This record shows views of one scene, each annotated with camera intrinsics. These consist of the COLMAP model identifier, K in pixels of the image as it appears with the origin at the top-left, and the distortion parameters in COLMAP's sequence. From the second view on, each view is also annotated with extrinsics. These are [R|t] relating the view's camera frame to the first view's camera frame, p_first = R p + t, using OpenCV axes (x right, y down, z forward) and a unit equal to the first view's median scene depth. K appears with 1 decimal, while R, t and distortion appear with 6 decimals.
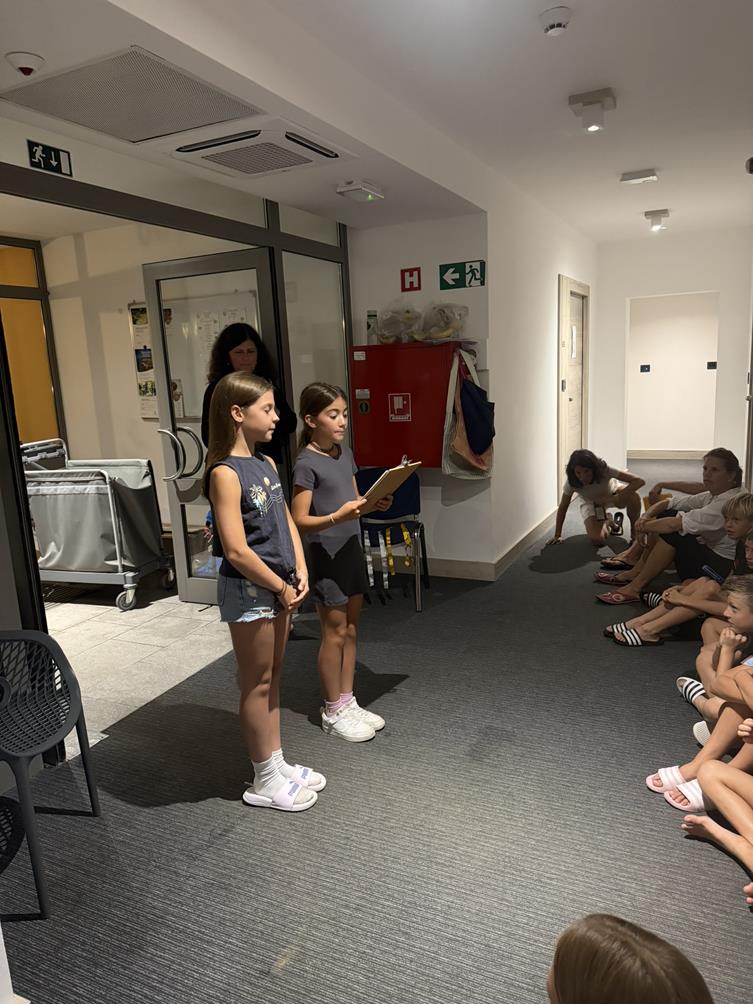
lens RADIAL K [[718.7, 0, 376.5], [0, 718.7, 502.0], [0, 0, 1]] dist [0.000097, -0.000696]
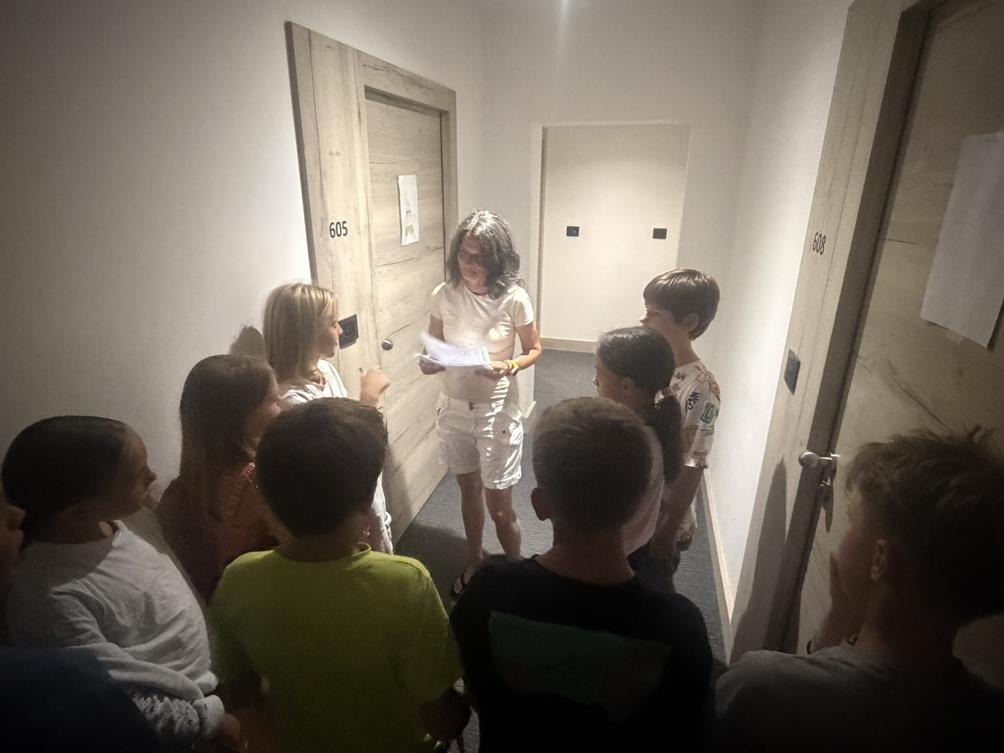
lens RADIAL K [[563.8, 0, 502.0], [0, 563.8, 376.5], [0, 0, 1]] dist [0.002631, 0.000490]
pose [[0.977145, -0.013277, 0.212161, 0.229046], [-0.019410, 0.988306, 0.151244, -0.157981], [-0.211688, -0.151905, 0.965460, 0.560771]]
